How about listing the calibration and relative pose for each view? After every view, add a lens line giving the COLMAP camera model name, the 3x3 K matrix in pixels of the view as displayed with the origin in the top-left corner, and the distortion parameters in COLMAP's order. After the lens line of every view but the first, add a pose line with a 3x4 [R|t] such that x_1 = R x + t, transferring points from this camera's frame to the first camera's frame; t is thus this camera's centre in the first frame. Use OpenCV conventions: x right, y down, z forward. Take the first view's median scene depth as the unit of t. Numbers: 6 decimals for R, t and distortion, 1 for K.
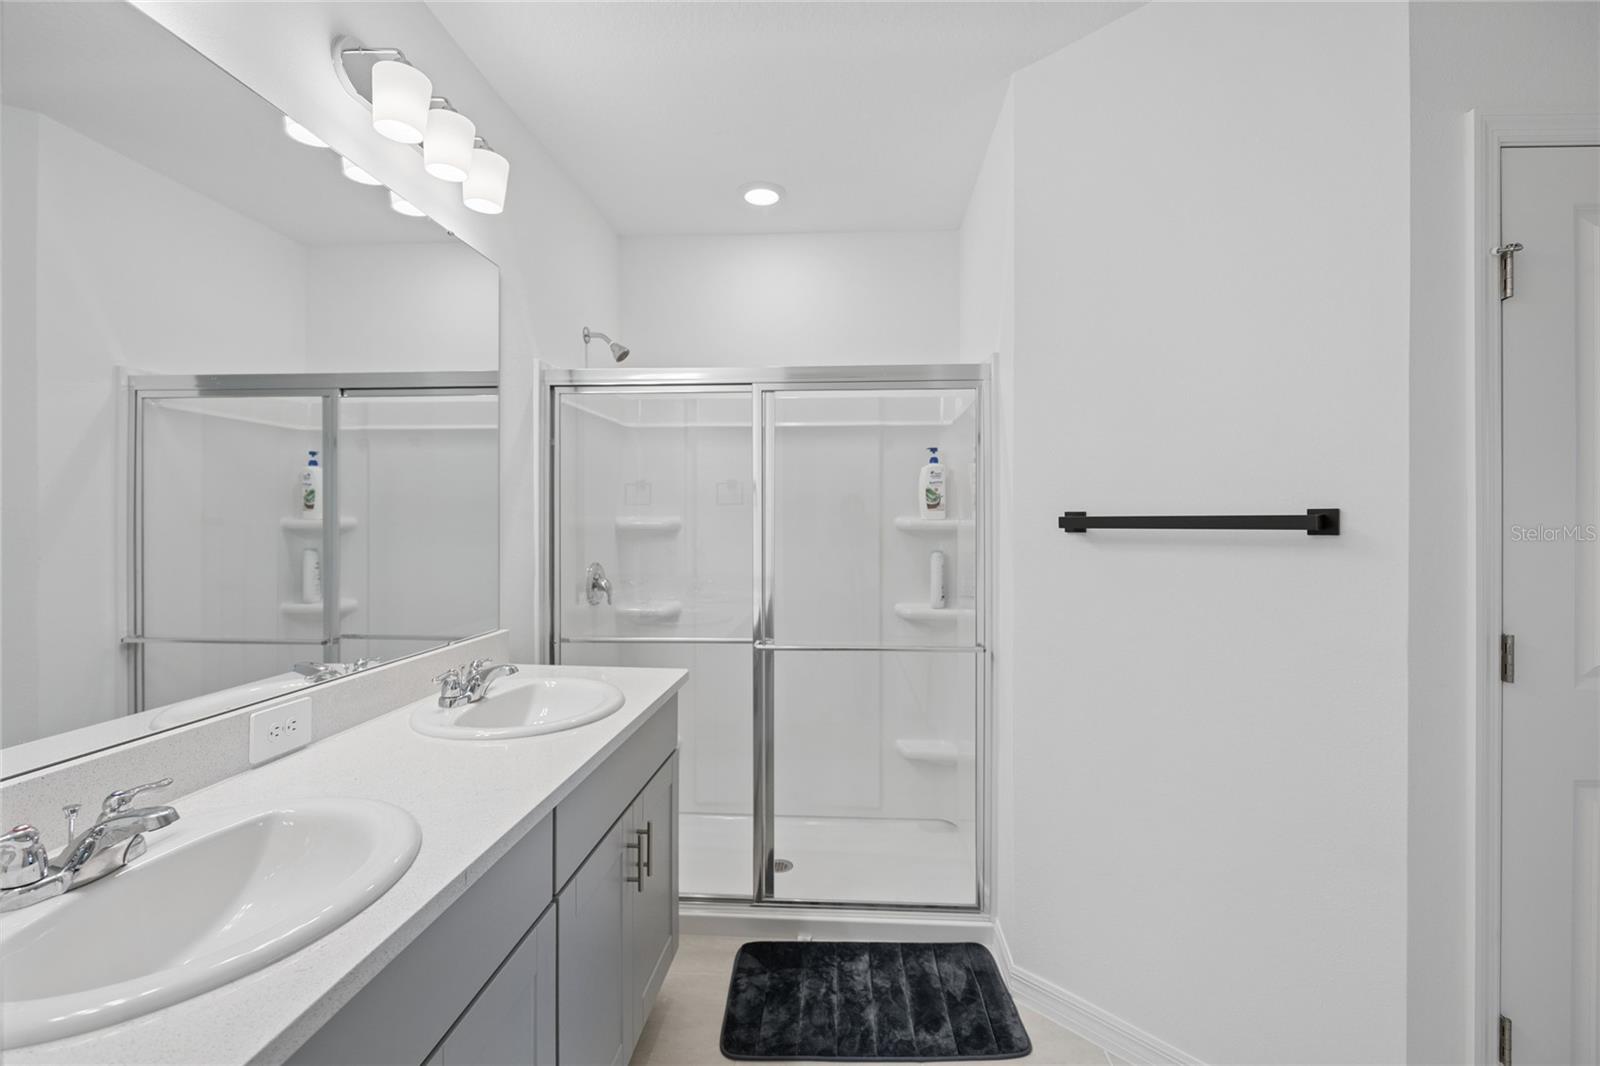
lens RADIAL K [[726.4, 0, 802.8], [0, 726.4, 519.7], [0, 0, 1]] dist [-0.000201, -0.000134]
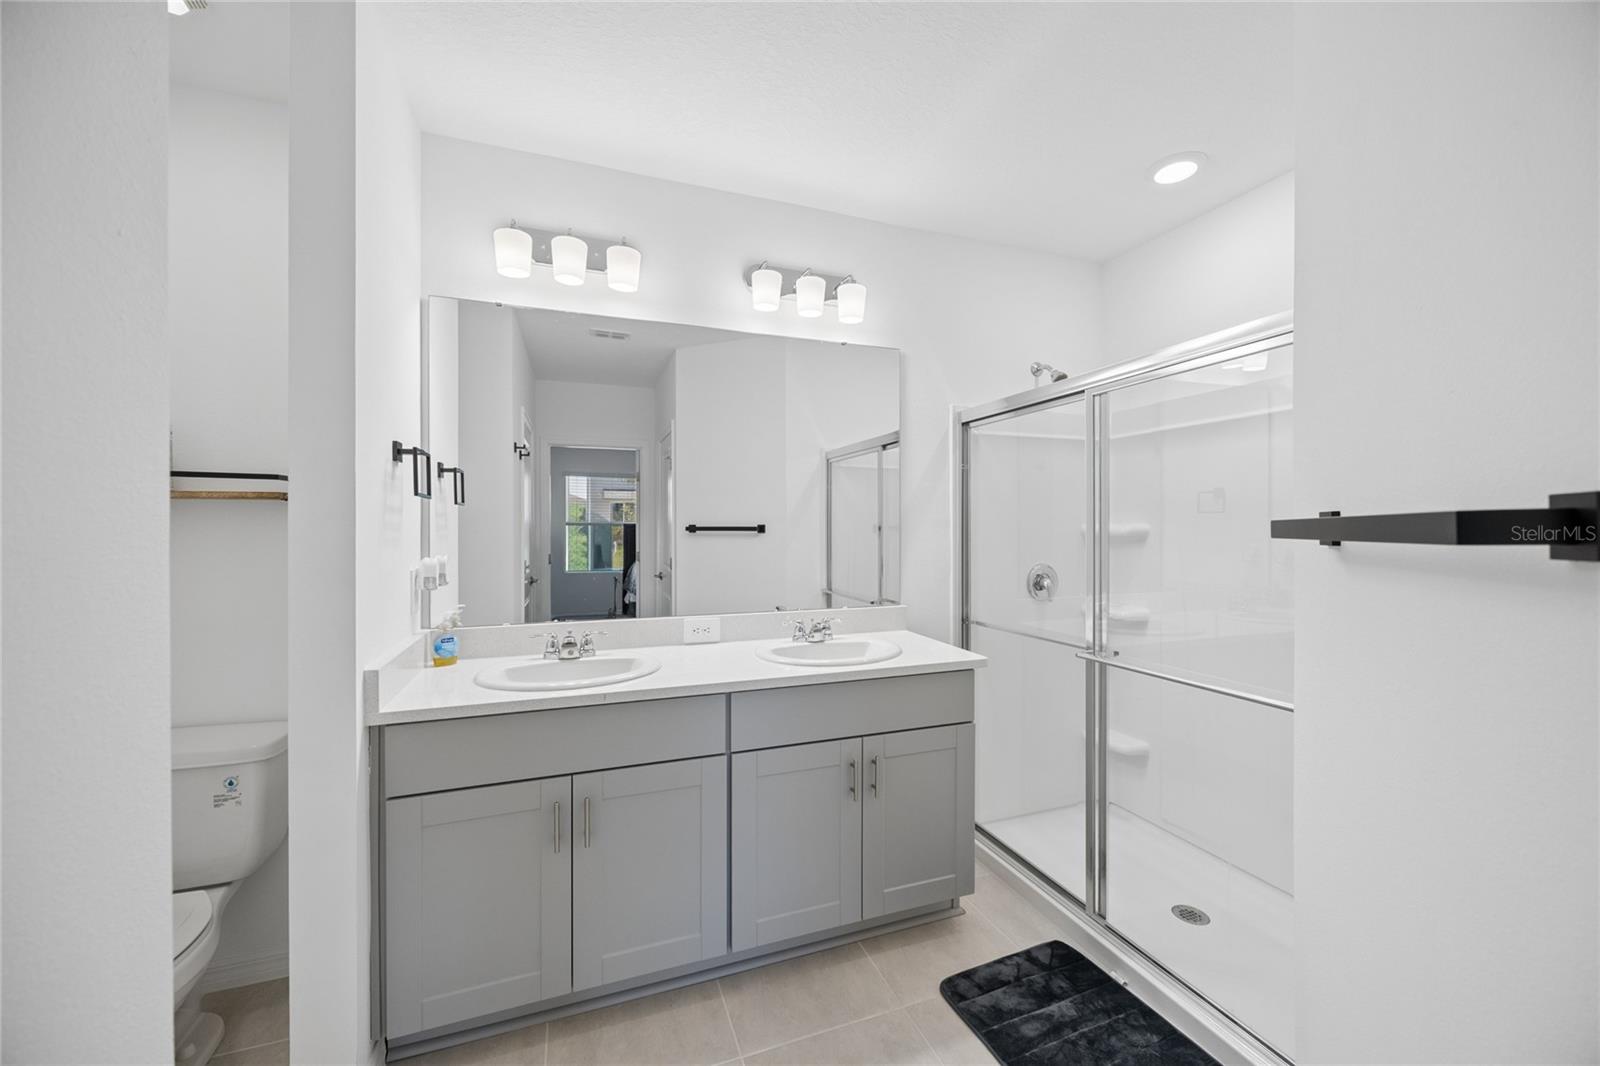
lens RADIAL K [[619.7, 0, 806.2], [0, 619.7, 531.2], [0, 0, 1]] dist [0.000669, 0.000086]
pose [[0.402811, 0.002116, -0.915281, 0.572236], [0.003327, 0.999987, 0.003776, 0.002078], [0.915277, -0.004566, 0.402799, 0.324457]]
